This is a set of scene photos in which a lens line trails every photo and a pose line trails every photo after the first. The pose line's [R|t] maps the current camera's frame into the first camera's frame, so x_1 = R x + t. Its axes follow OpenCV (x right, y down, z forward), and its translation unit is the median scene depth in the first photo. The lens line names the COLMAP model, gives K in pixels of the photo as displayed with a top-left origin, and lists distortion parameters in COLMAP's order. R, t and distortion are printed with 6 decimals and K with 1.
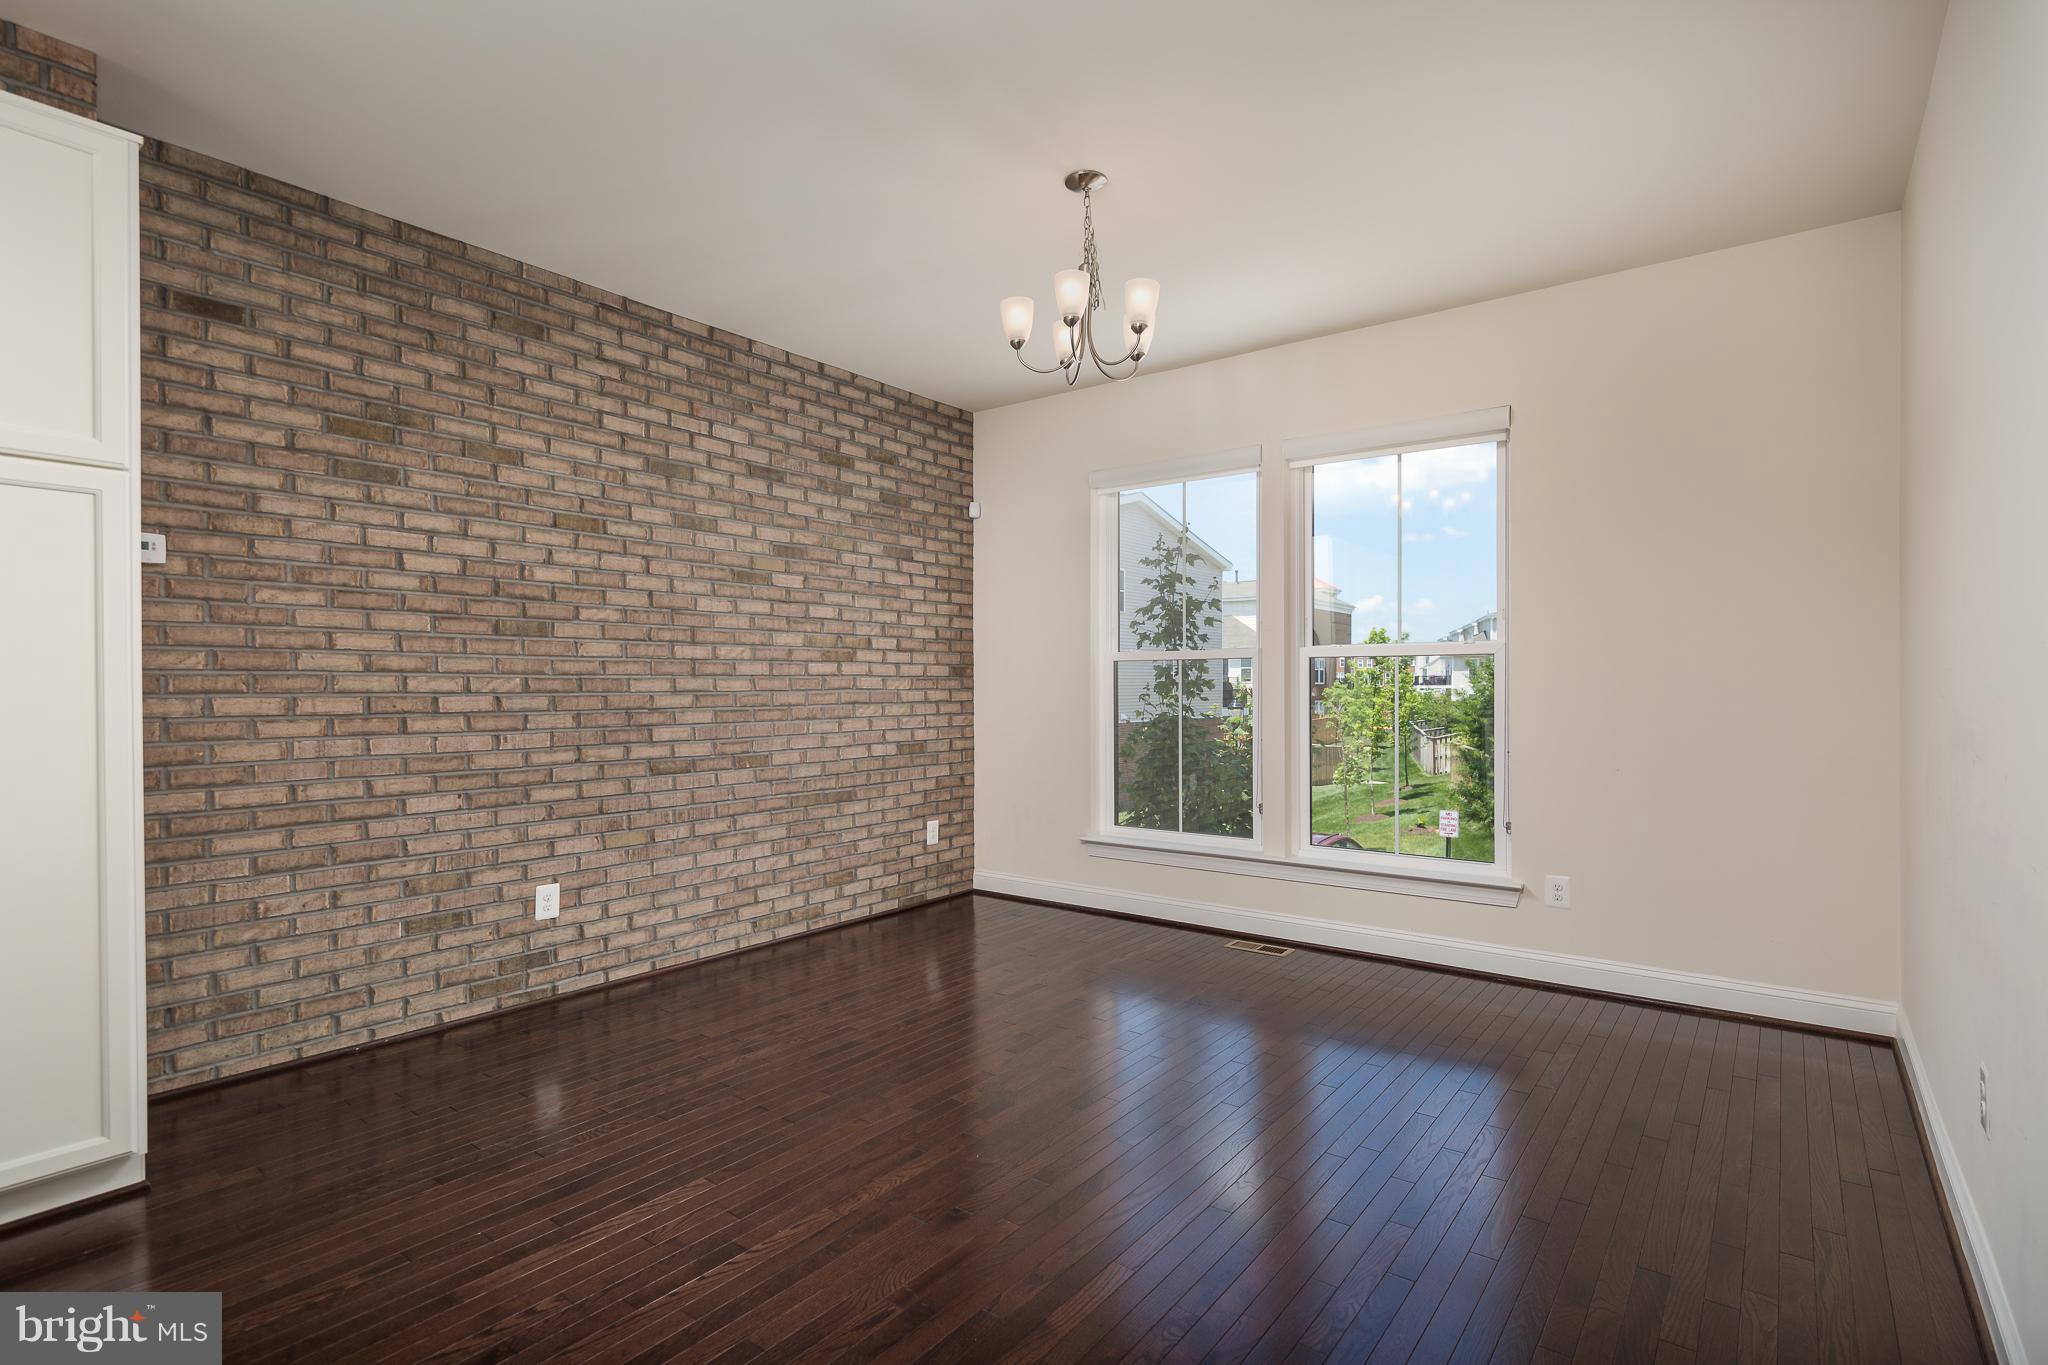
lens RADIAL K [[1008.7, 0, 1039.8], [0, 1008.7, 691.6], [0, 0, 1]] dist [0.001301, -0.002744]
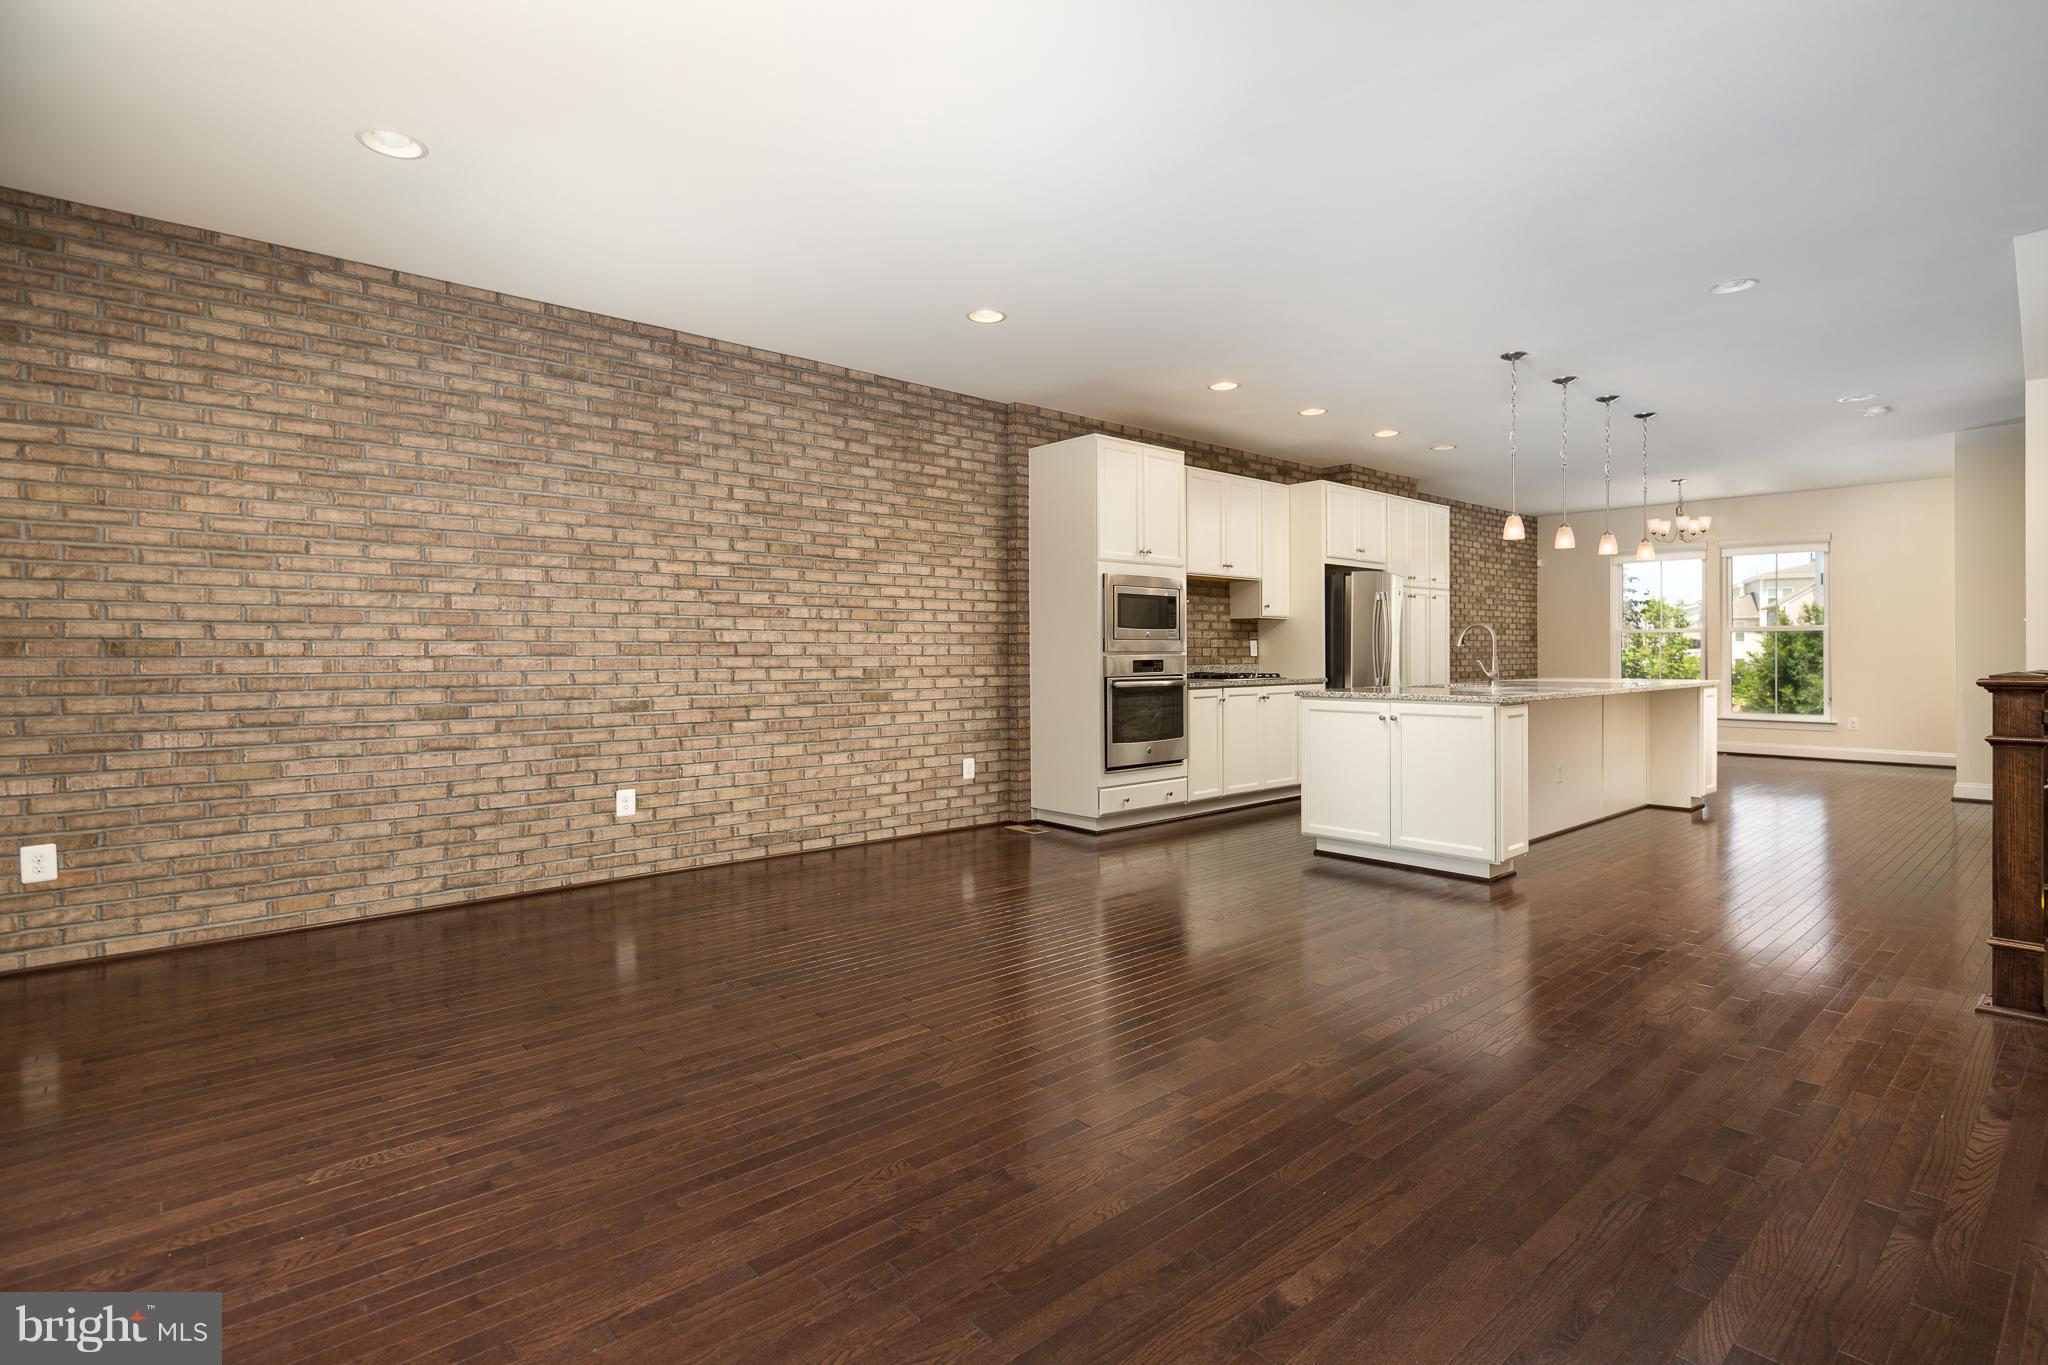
lens RADIAL K [[1008.7, 0, 1019.6], [0, 1008.7, 682.5], [0, 0, 1]] dist [0.001301, -0.002744]
pose [[0.978170, 0.000026, -0.207808, -0.859790], [0.004692, 0.999742, 0.022213, 0.025894], [0.207755, -0.022703, 0.977917, -1.631140]]
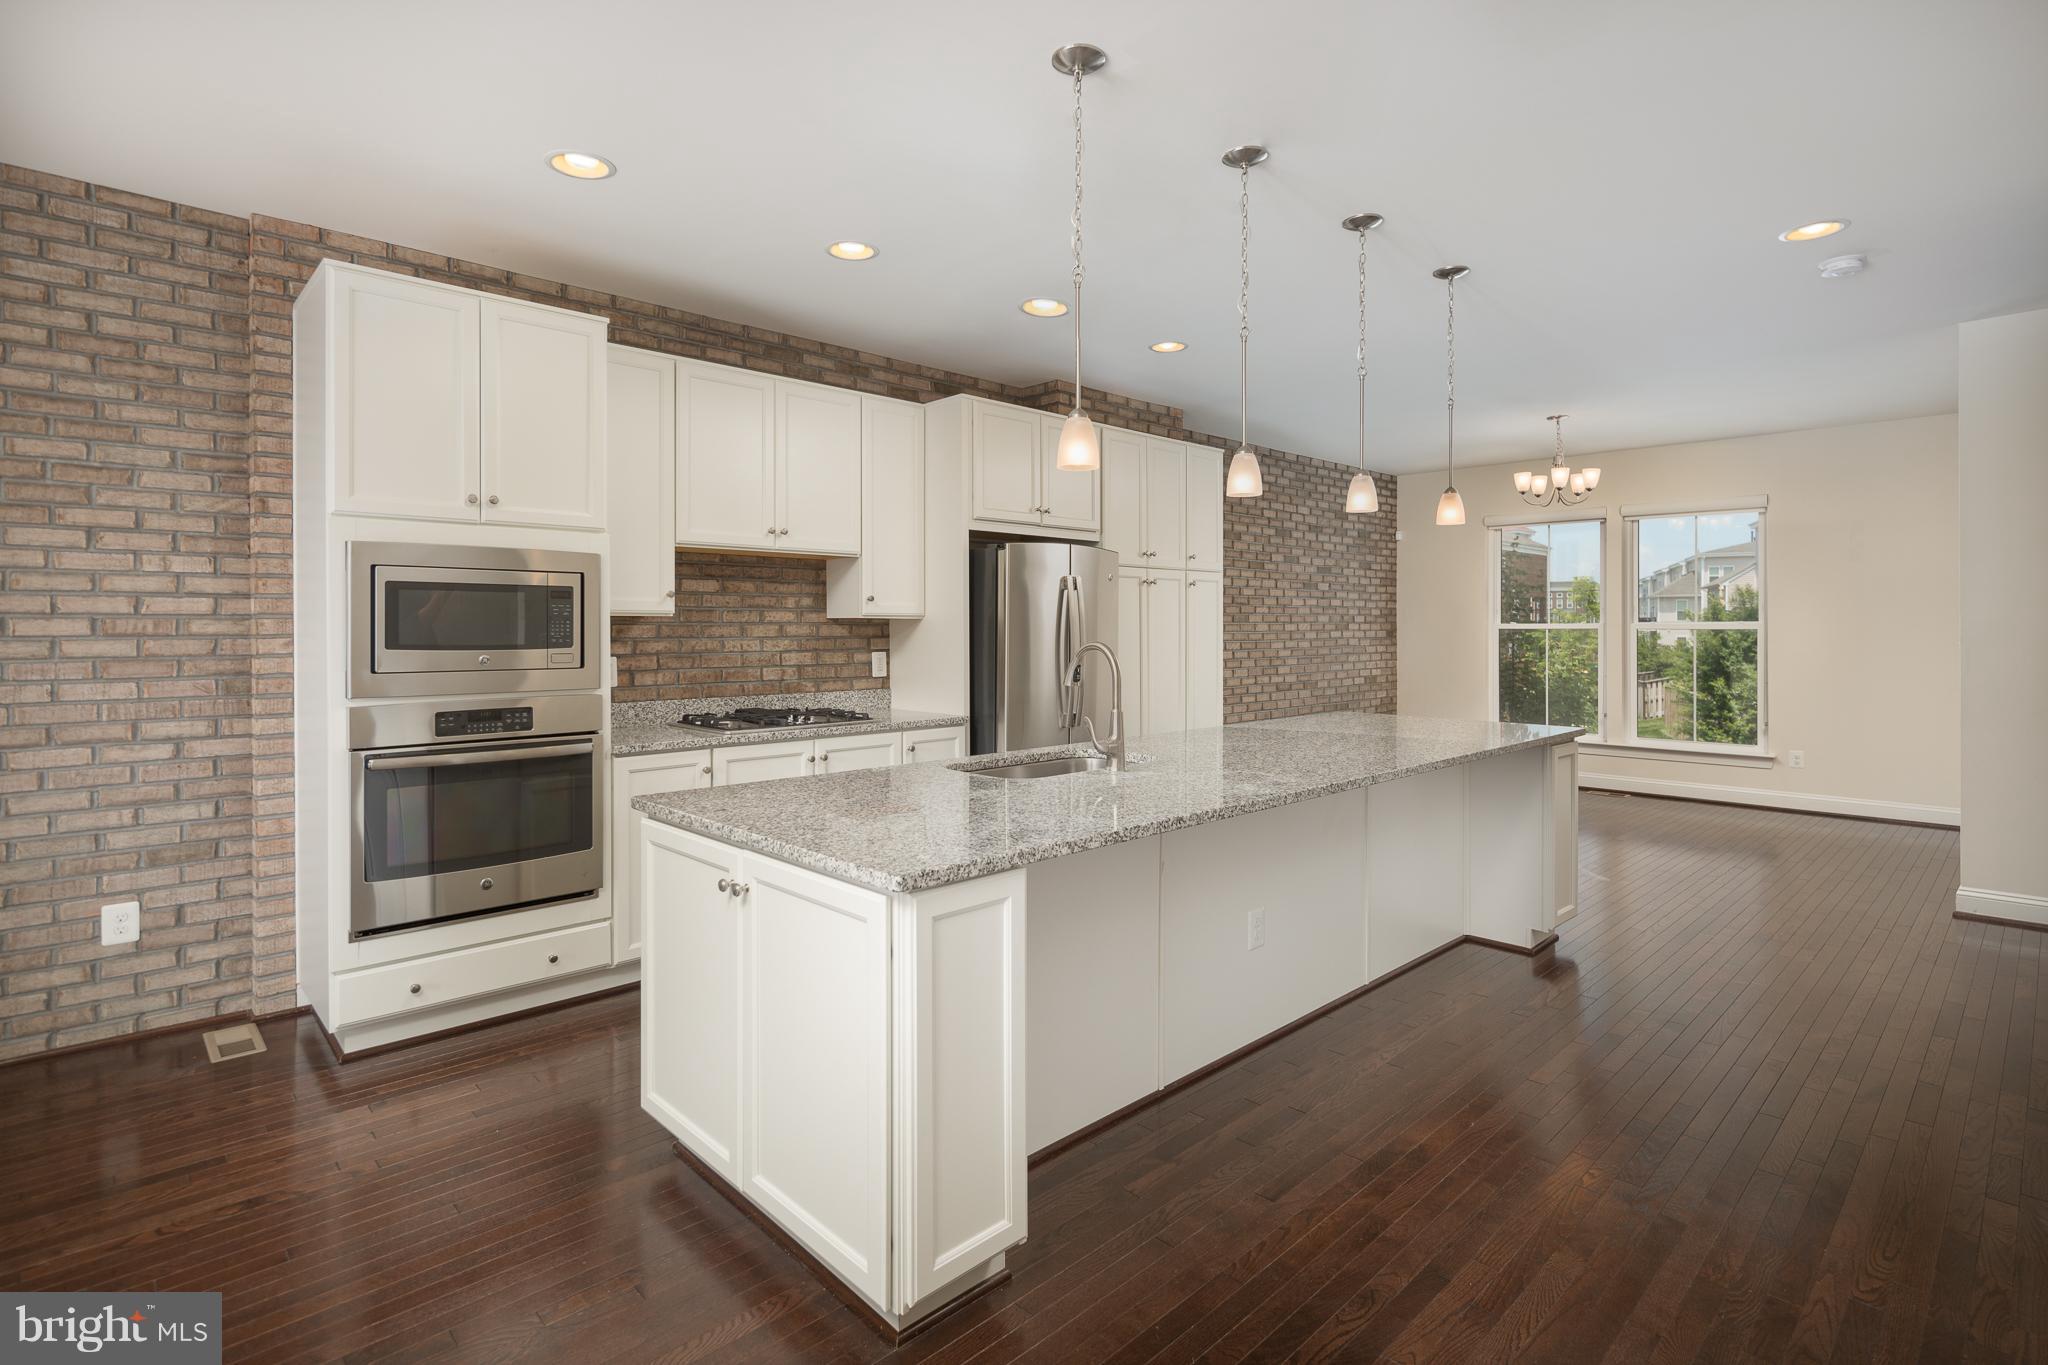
lens RADIAL K [[1008.7, 0, 1019.9], [0, 1008.7, 662.4], [0, 0, 1]] dist [0.001301, -0.002744]
pose [[0.985645, 0.001023, -0.168829, -0.486684], [0.003405, 0.999658, 0.025937, -0.022848], [0.168798, -0.026139, 0.985304, -0.896014]]
